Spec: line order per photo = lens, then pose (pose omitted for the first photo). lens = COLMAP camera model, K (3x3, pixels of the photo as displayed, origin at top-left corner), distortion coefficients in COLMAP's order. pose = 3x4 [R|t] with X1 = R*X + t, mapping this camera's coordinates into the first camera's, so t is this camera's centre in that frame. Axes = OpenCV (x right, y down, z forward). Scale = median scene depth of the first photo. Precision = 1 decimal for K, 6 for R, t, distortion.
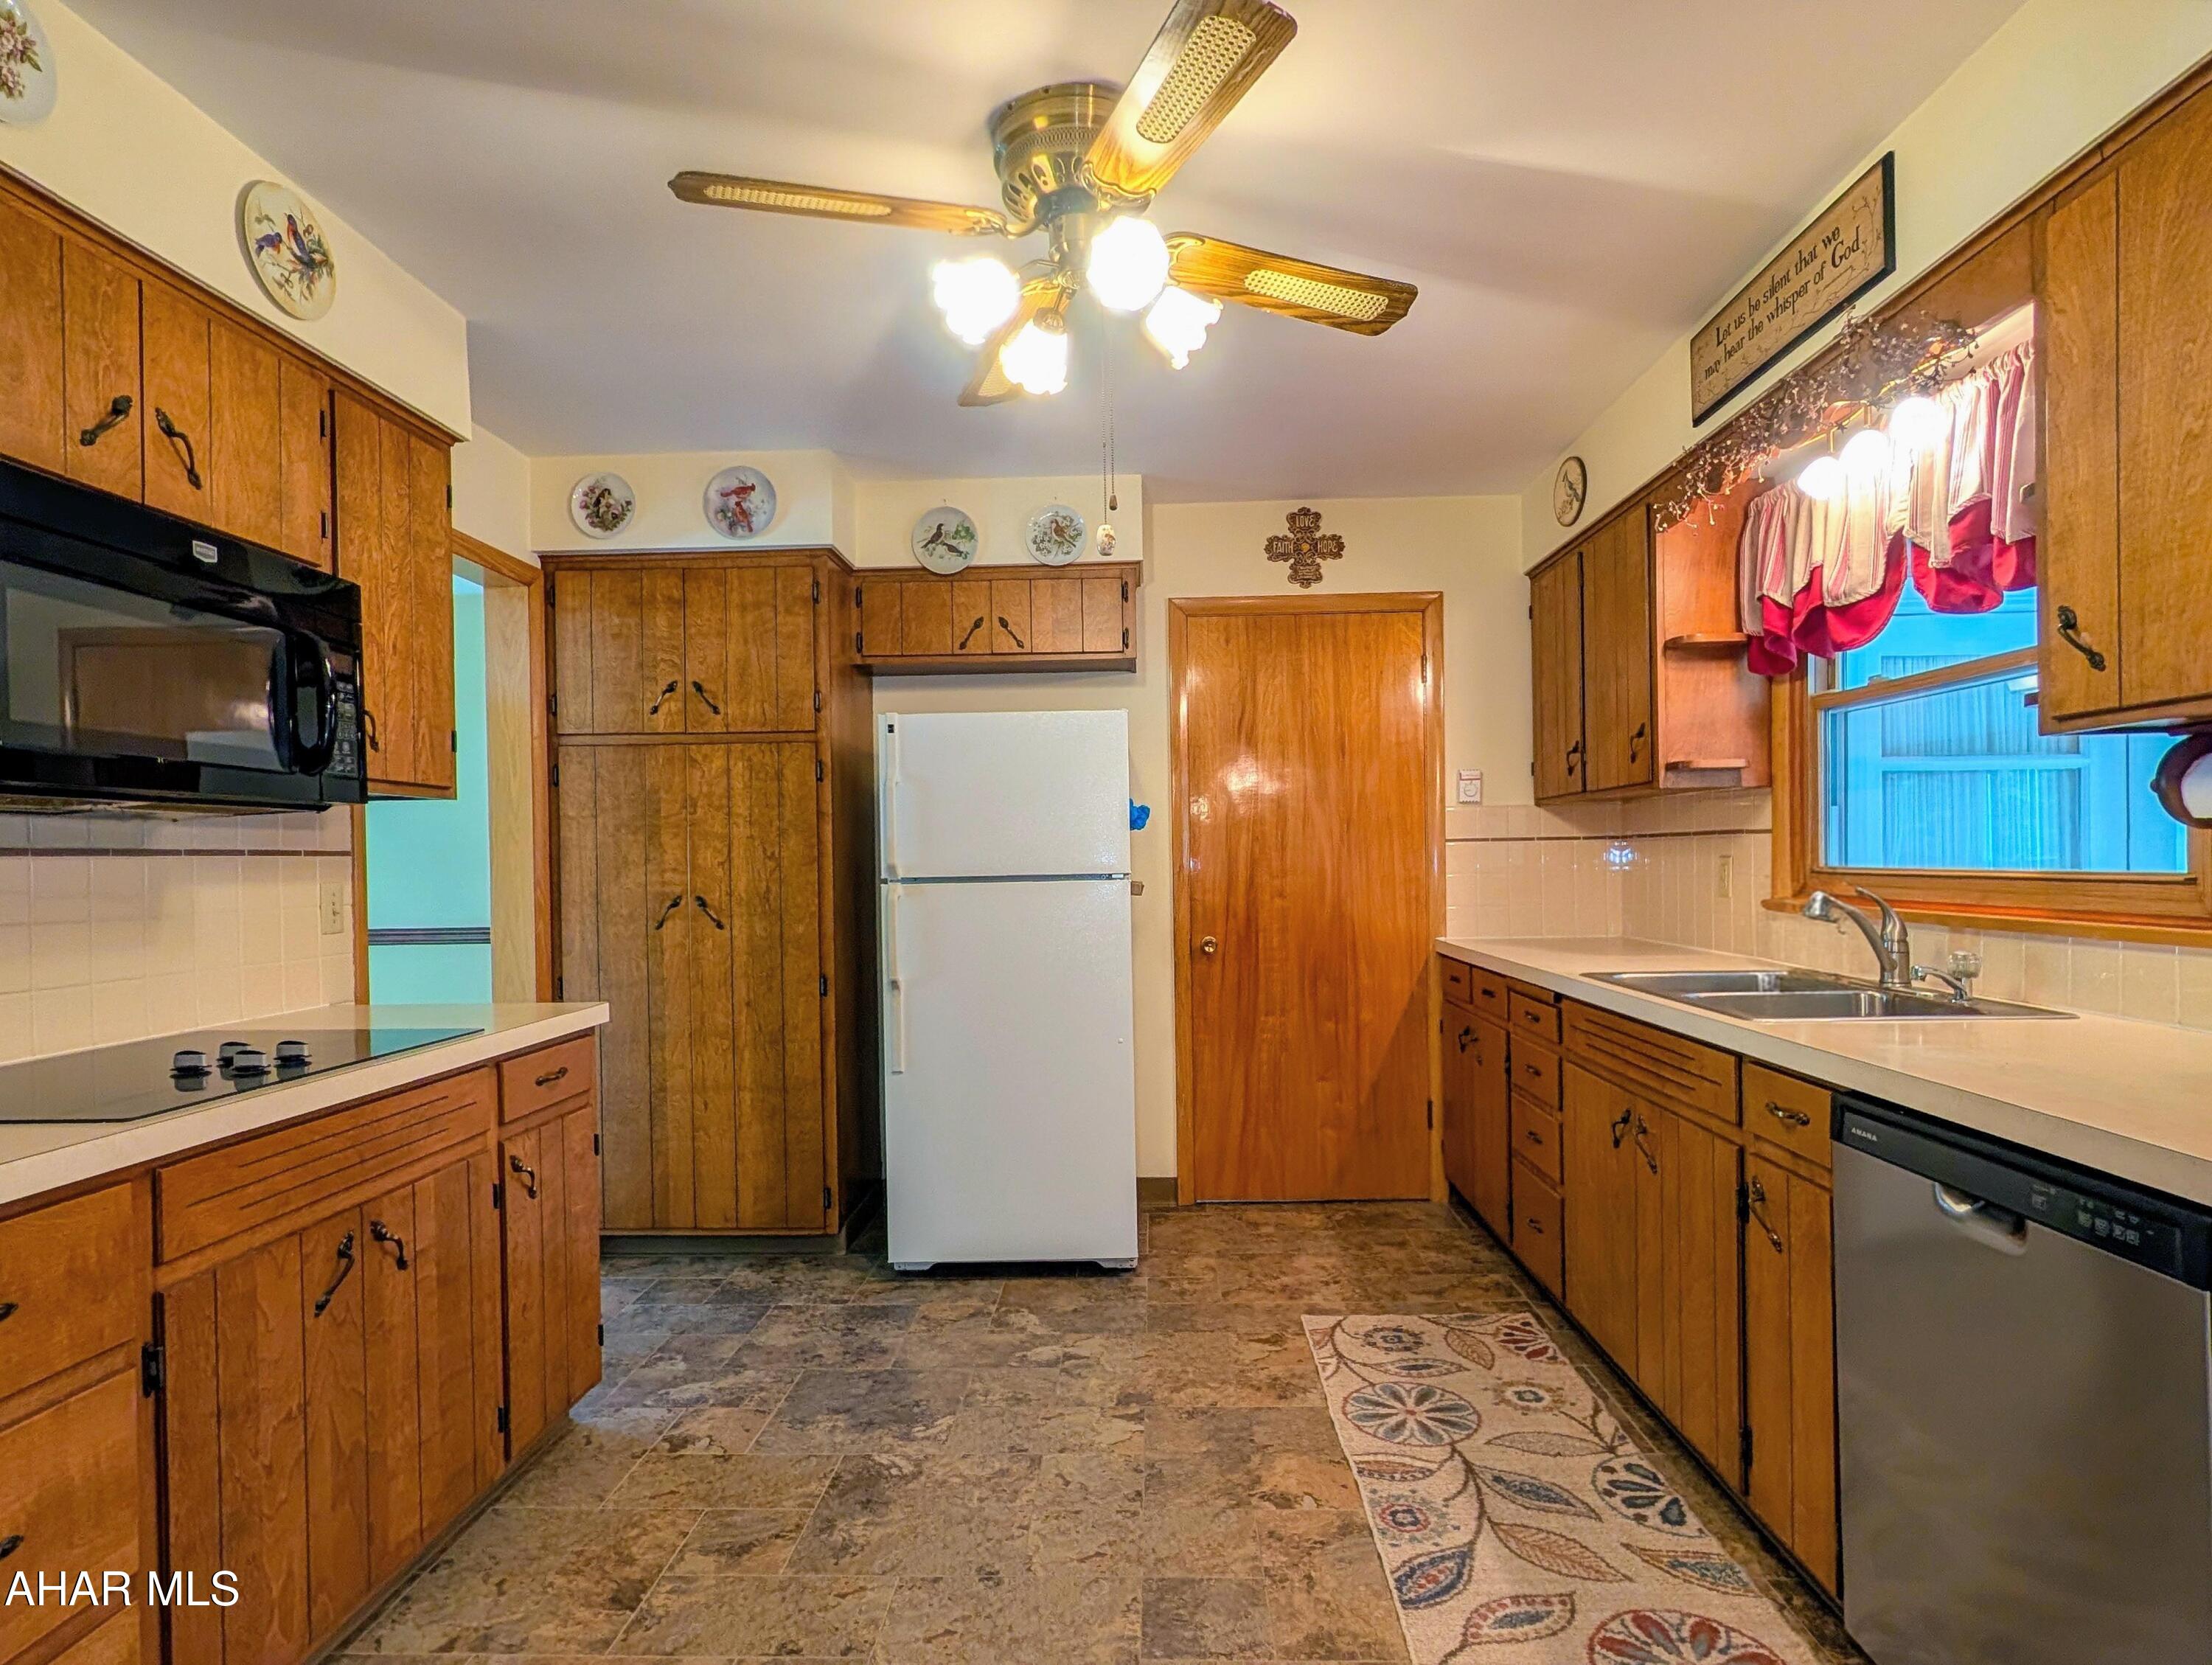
lens RADIAL K [[1183.2, 0, 1114.0], [0, 1183.2, 871.2], [0, 0, 1]] dist [0.001084, 0.002006]
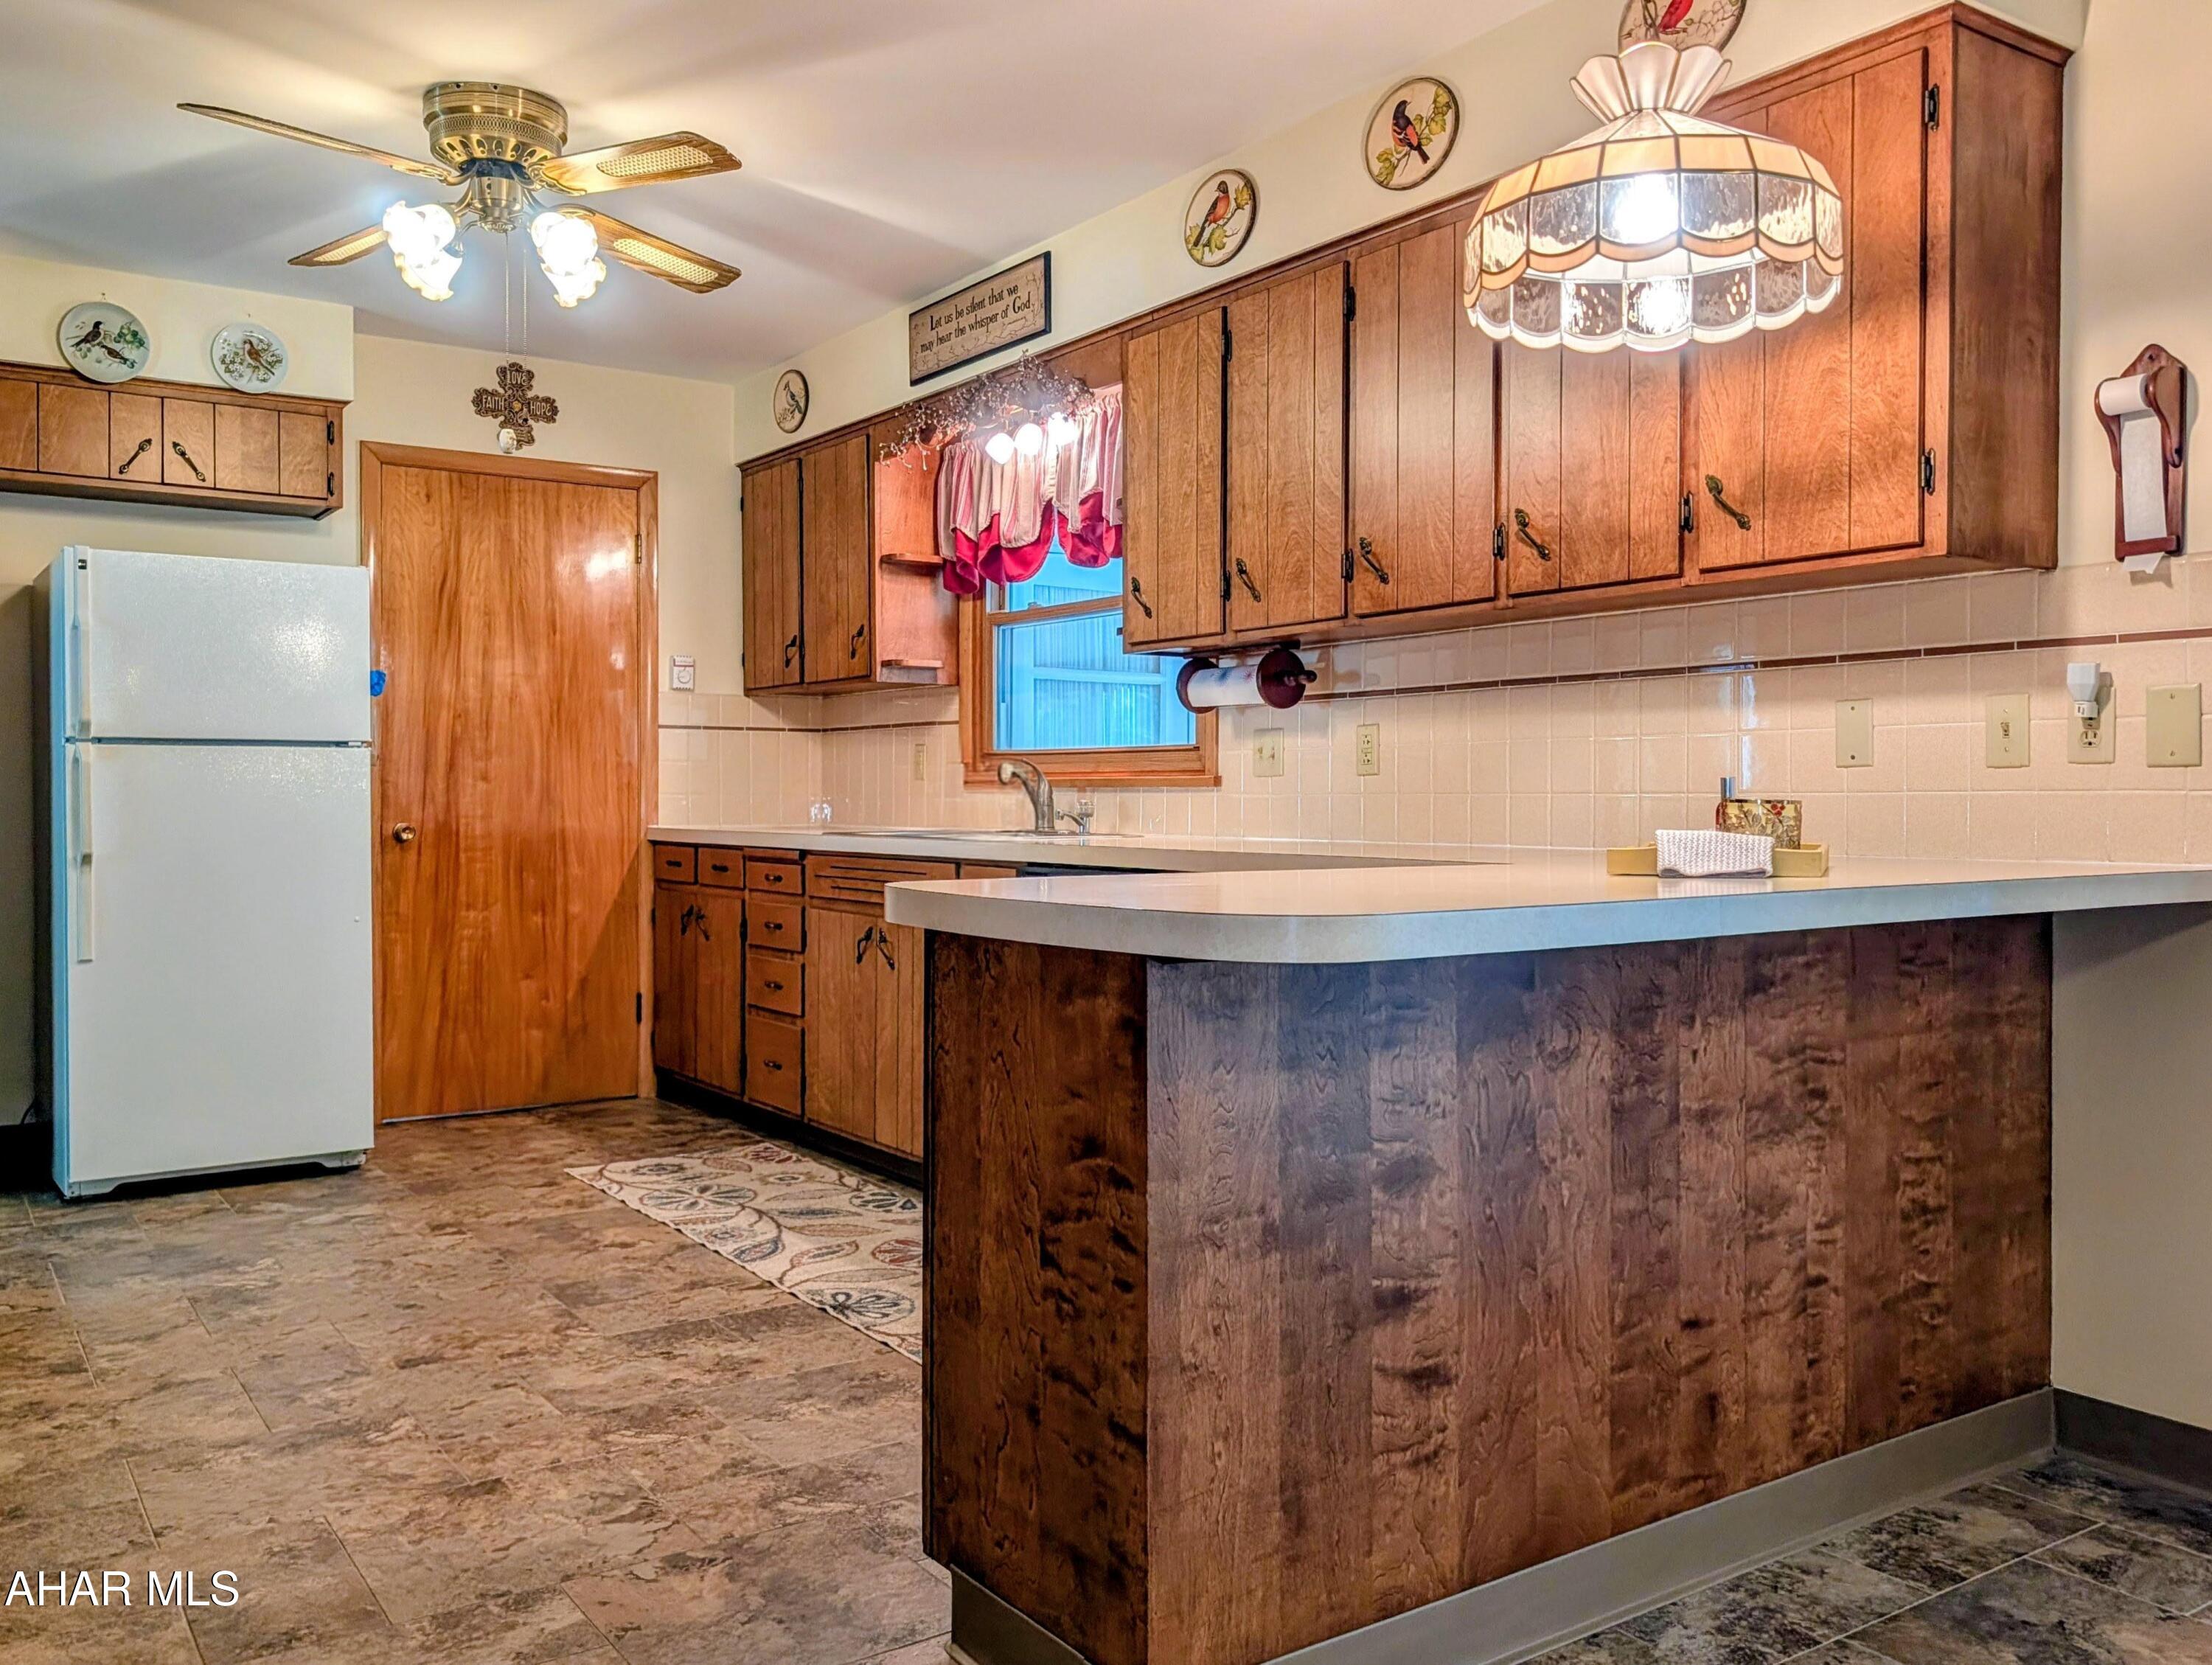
lens RADIAL K [[1798.5, 0, 1106.0], [0, 1798.5, 832.5], [0, 0, 1]] dist [0.078287, -0.160169]
pose [[0.807451, 0.006484, 0.589899, -0.409125], [-0.009703, 0.999950, 0.002290, 0.073785], [-0.589855, -0.007572, 0.807473, -0.579232]]
